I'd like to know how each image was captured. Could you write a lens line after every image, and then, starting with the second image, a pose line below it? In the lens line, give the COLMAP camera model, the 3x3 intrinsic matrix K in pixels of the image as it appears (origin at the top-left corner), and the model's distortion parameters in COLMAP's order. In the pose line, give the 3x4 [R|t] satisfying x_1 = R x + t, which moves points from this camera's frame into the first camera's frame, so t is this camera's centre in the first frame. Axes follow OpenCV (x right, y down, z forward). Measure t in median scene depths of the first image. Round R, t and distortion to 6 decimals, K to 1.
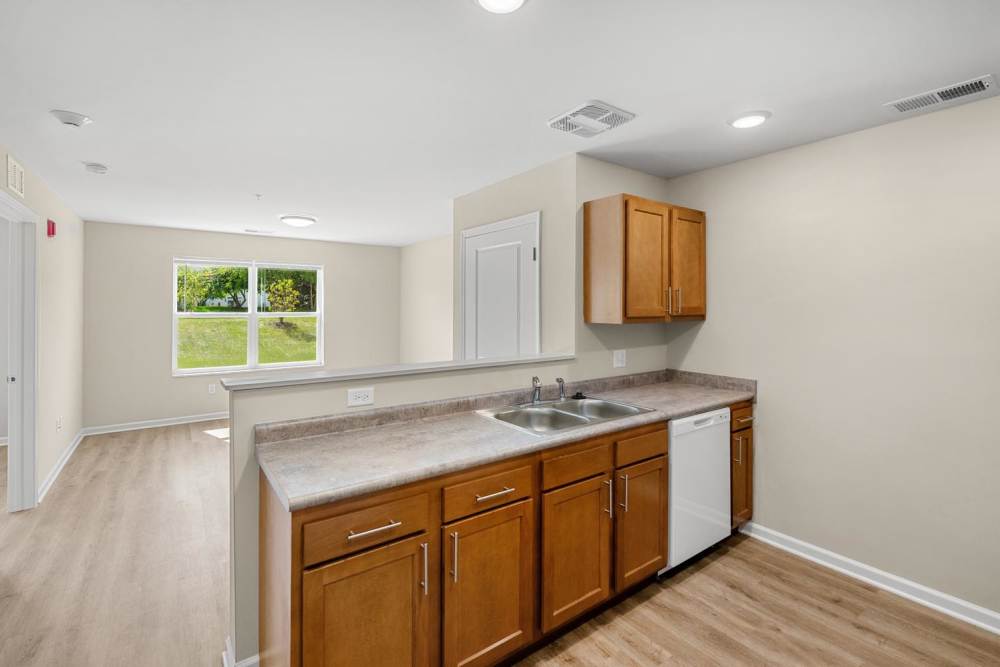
lens RADIAL K [[448.1, 0, 491.4], [0, 448.1, 310.8], [0, 0, 1]] dist [-0.014794, 0.014156]
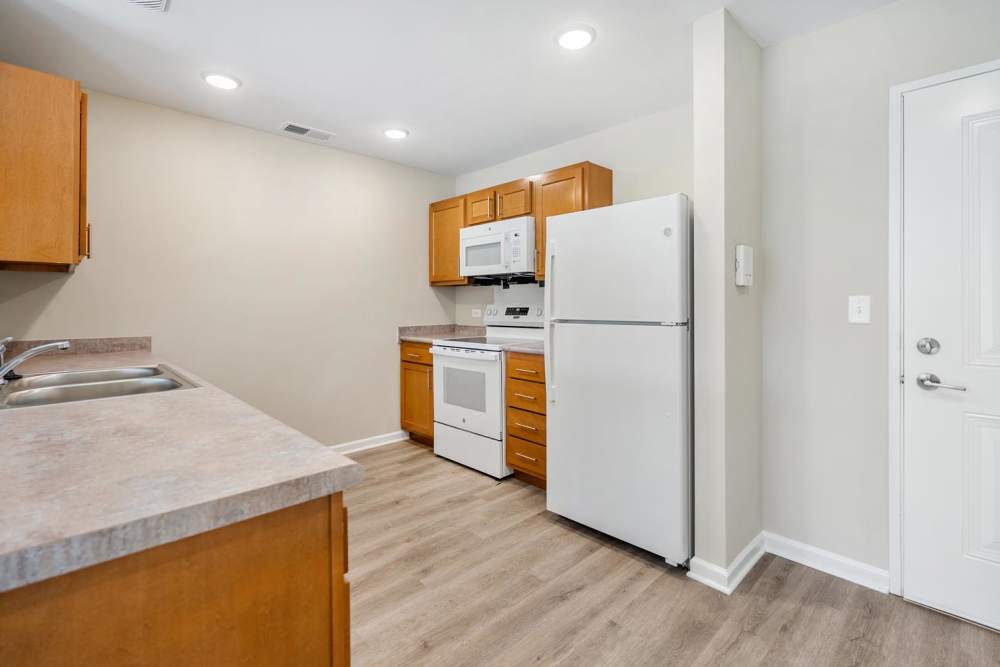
lens RADIAL K [[448.9, 0, 516.4], [0, 448.9, 306.9], [0, 0, 1]] dist [0.000570, -0.000018]
pose [[-0.164721, -0.011918, 0.986268, -0.223954], [0.009923, 0.999856, 0.013739, 0.040295], [-0.986290, 0.012050, -0.164579, 0.178235]]
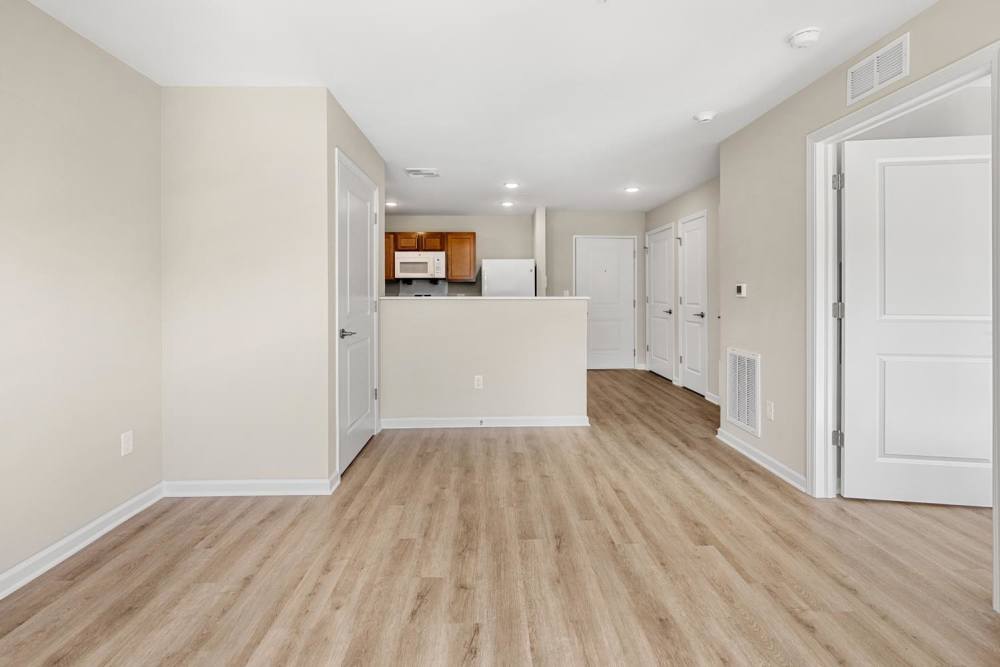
lens RADIAL K [[453.6, 0, 500.7], [0, 453.6, 296.8], [0, 0, 1]] dist [-0.000527, 0.000084]
pose [[-0.829131, -0.005236, 0.559030, -0.439843], [0.003909, 0.999877, 0.015163, 0.035557], [-0.559041, 0.014757, -0.829009, 0.917749]]
